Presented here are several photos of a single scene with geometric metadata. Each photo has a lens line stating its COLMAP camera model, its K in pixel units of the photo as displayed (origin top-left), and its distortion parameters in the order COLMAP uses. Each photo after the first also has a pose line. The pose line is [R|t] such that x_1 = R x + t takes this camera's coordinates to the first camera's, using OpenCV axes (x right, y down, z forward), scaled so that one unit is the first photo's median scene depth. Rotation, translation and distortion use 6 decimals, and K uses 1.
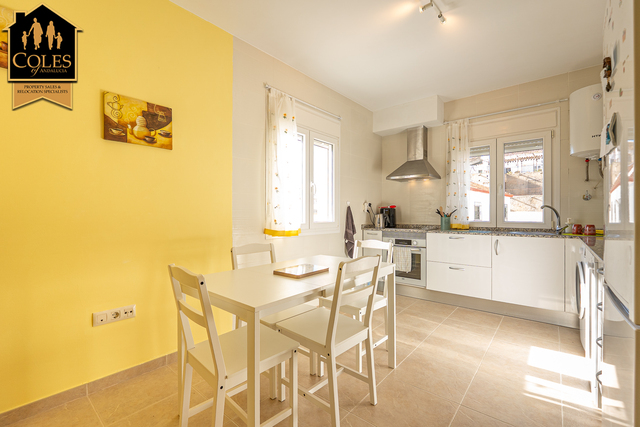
lens RADIAL K [[274.7, 0, 320.2], [0, 274.7, 214.9], [0, 0, 1]] dist [-0.000831, -0.000039]
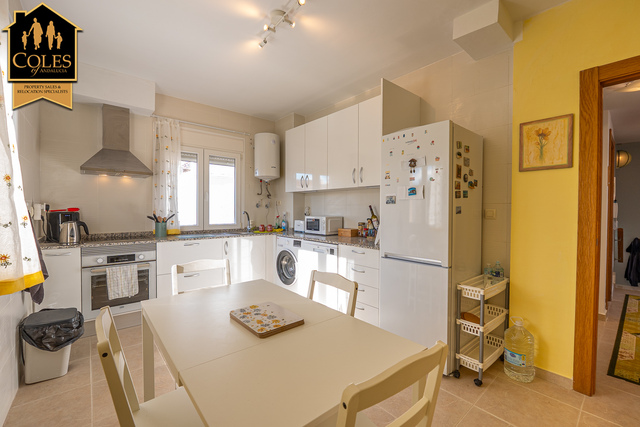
lens RADIAL K [[274.7, 0, 319.5], [0, 274.7, 211.9], [0, 0, 1]] dist [-0.000831, -0.000039]
pose [[0.178873, -0.005422, 0.983857, -0.344761], [0.001905, 0.999985, 0.005164, -0.031779], [-0.983870, 0.000951, 0.178881, 0.345738]]
